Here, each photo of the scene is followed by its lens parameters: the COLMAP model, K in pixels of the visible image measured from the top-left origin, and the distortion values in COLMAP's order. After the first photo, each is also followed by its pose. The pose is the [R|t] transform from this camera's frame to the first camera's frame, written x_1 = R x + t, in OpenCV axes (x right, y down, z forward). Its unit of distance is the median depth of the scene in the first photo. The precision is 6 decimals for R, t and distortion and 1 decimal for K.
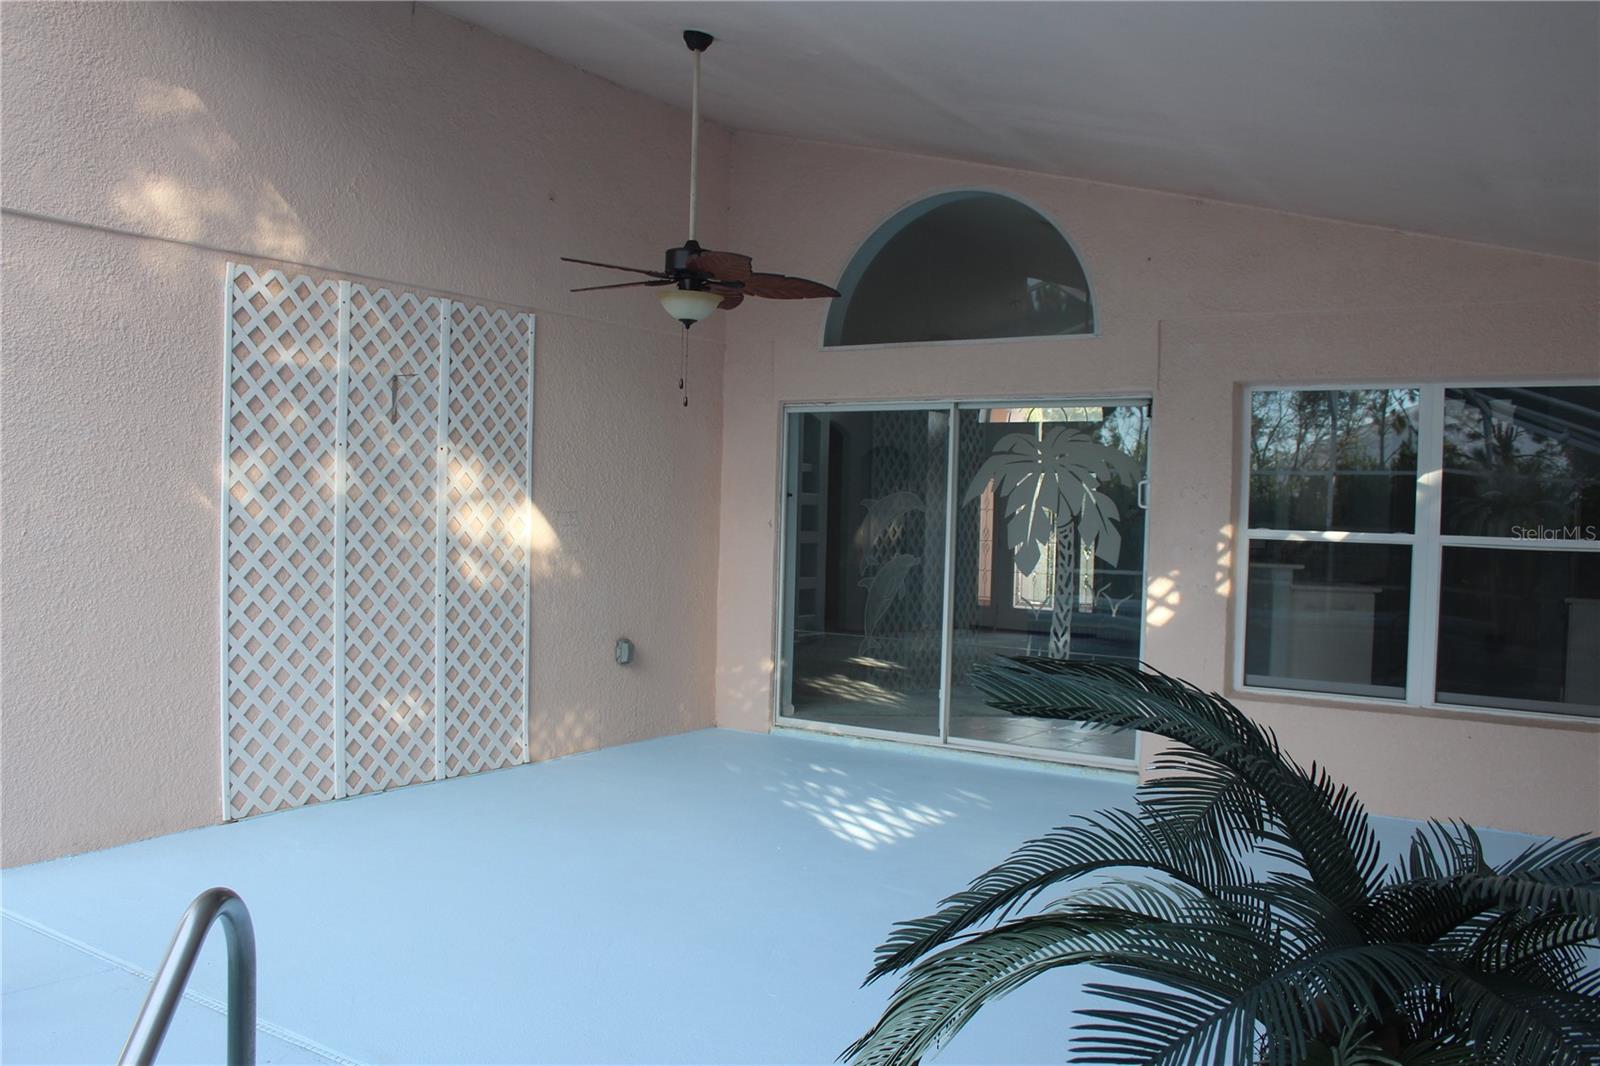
lens RADIAL K [[1333.3, 0, 800.1], [0, 1333.3, 532.6], [0, 0, 1]] dist [-0.117476, 0.055516]
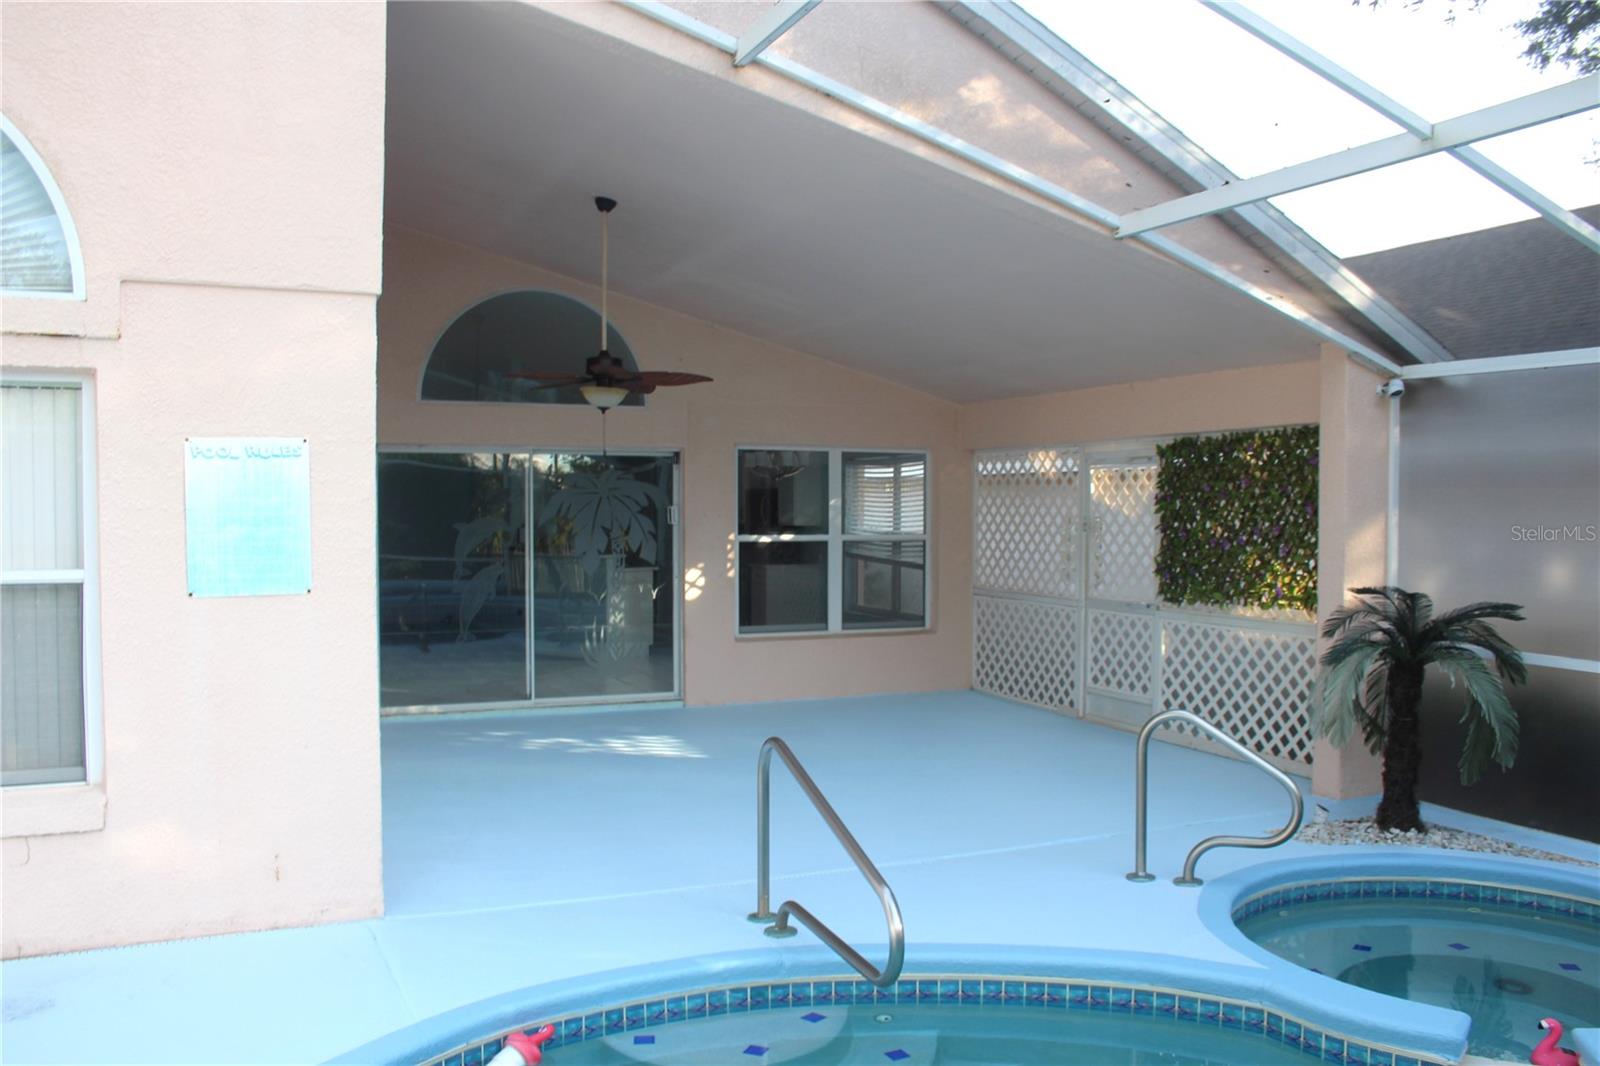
lens RADIAL K [[1336.5, 0, 800.7], [0, 1336.5, 542.2], [0, 0, 1]] dist [-0.138951, 0.110061]
pose [[0.547235, -0.048743, 0.835558, -0.977155], [0.026700, 0.998811, 0.040779, -0.058728], [-0.836553, -0.000006, 0.547886, 0.046900]]
